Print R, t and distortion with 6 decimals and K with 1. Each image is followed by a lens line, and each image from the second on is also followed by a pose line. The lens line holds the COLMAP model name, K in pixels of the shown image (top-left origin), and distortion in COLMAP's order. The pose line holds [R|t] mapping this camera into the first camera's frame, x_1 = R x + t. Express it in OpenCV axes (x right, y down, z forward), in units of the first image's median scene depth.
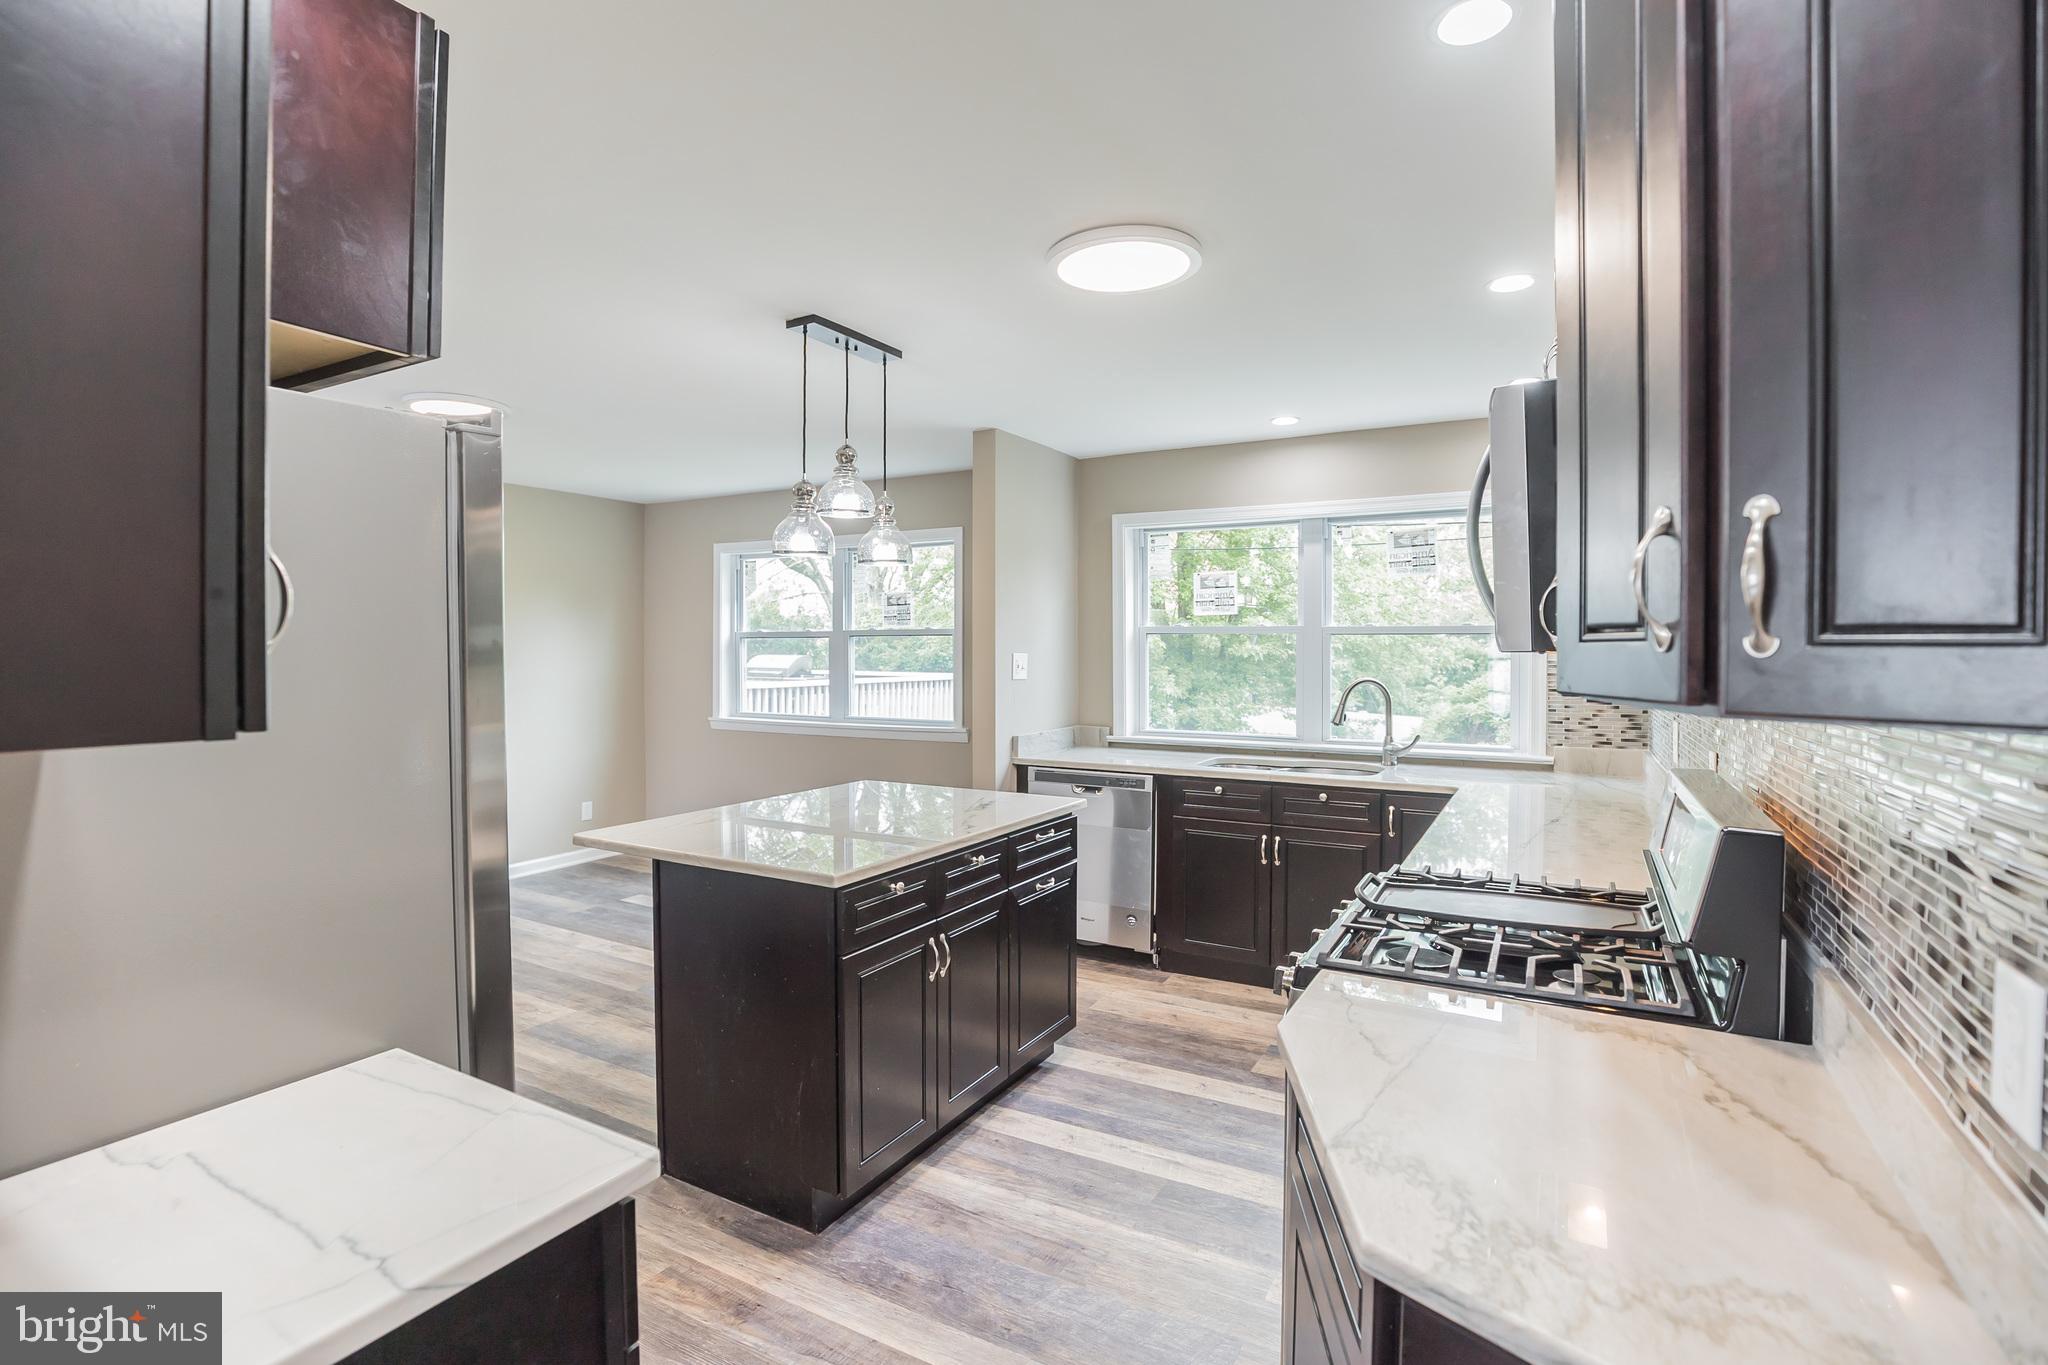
lens RADIAL K [[944.5, 0, 1037.2], [0, 944.5, 681.5], [0, 0, 1]] dist [-0.034142, 0.001040]
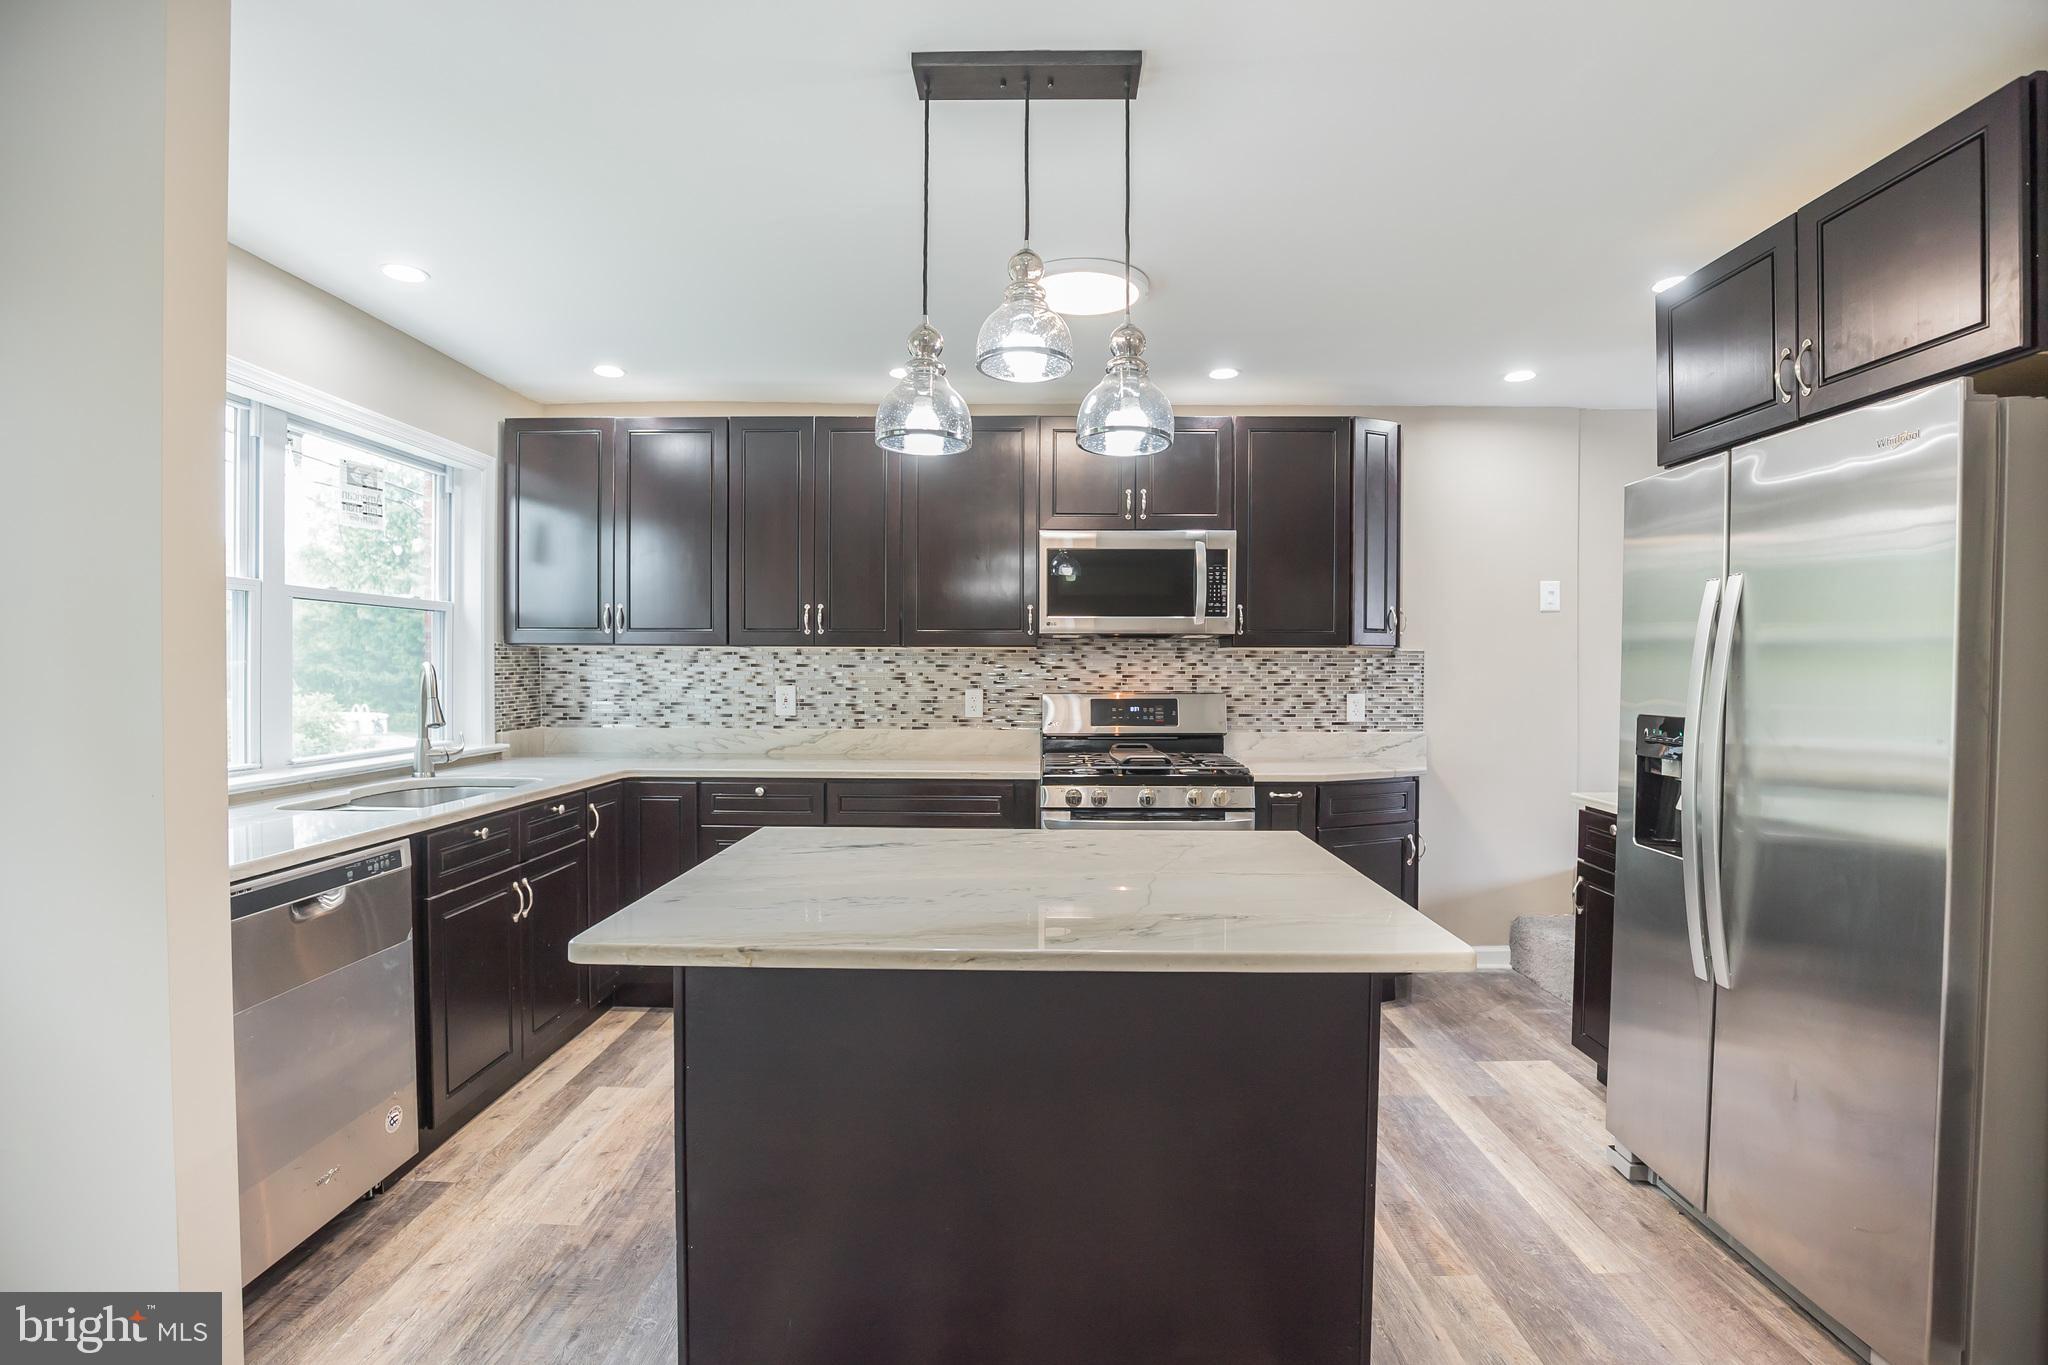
lens RADIAL K [[944.5, 0, 1037.2], [0, 944.5, 681.5], [0, 0, 1]] dist [-0.034142, 0.001040]
pose [[-0.471638, -0.020414, 0.881556, -0.615881], [0.020142, 0.999222, 0.033915, -0.004197], [-0.881562, 0.033752, -0.470860, 1.071723]]
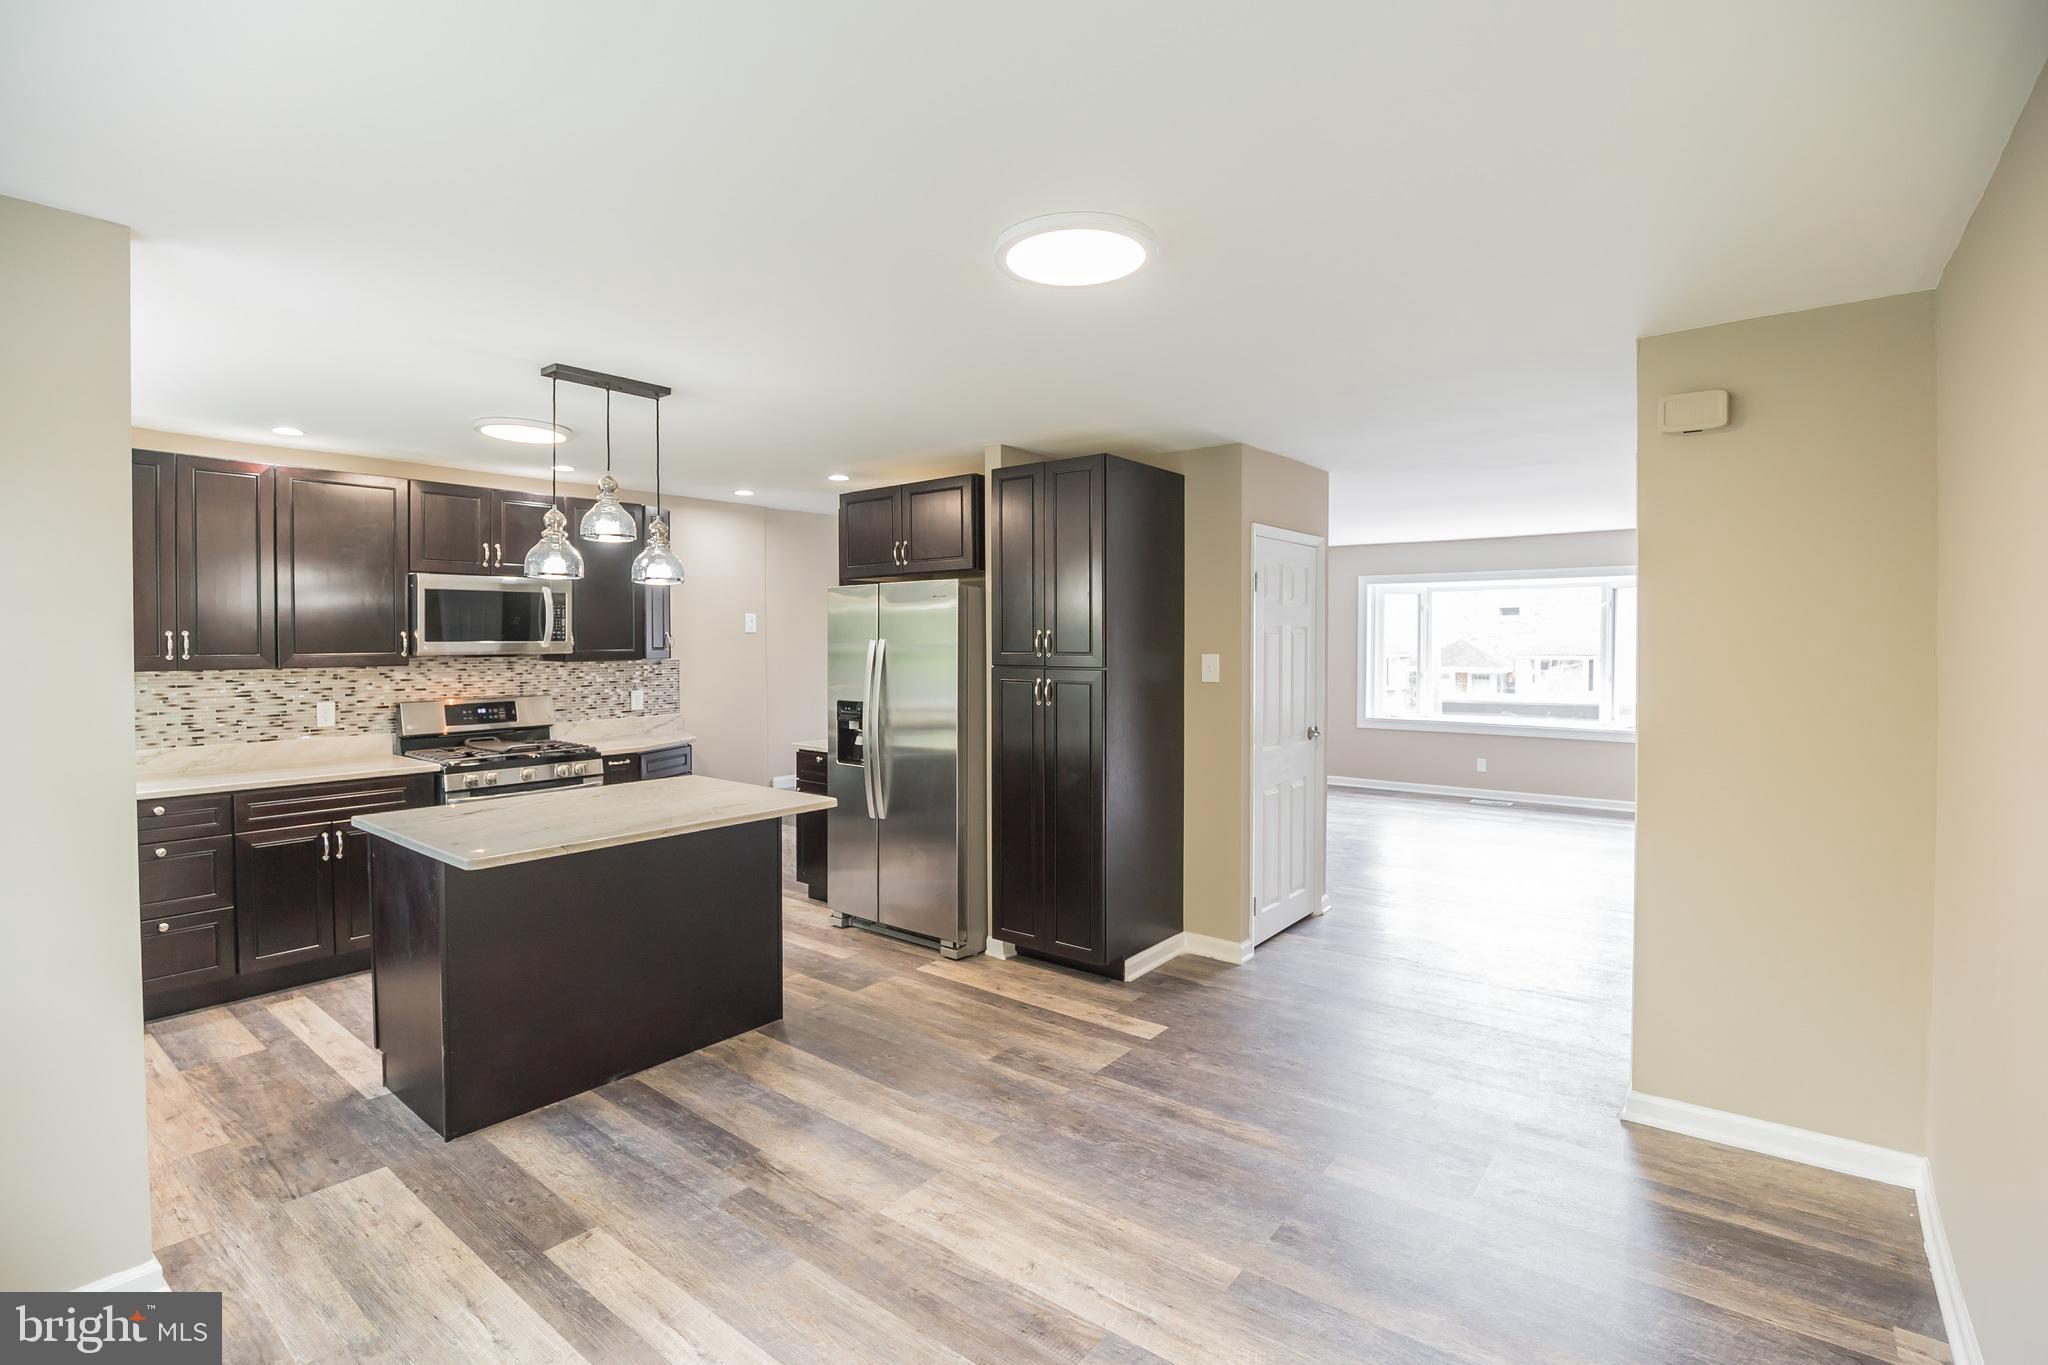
lens RADIAL K [[946.2, 0, 1007.5], [0, 946.2, 660.0], [0, 0, 1]] dist [-0.025889, 0.000438]
pose [[-0.982604, -0.006206, 0.185608, -0.736112], [0.003632, 0.998608, 0.052617, -0.080568], [-0.185676, 0.052376, -0.981214, 1.691579]]
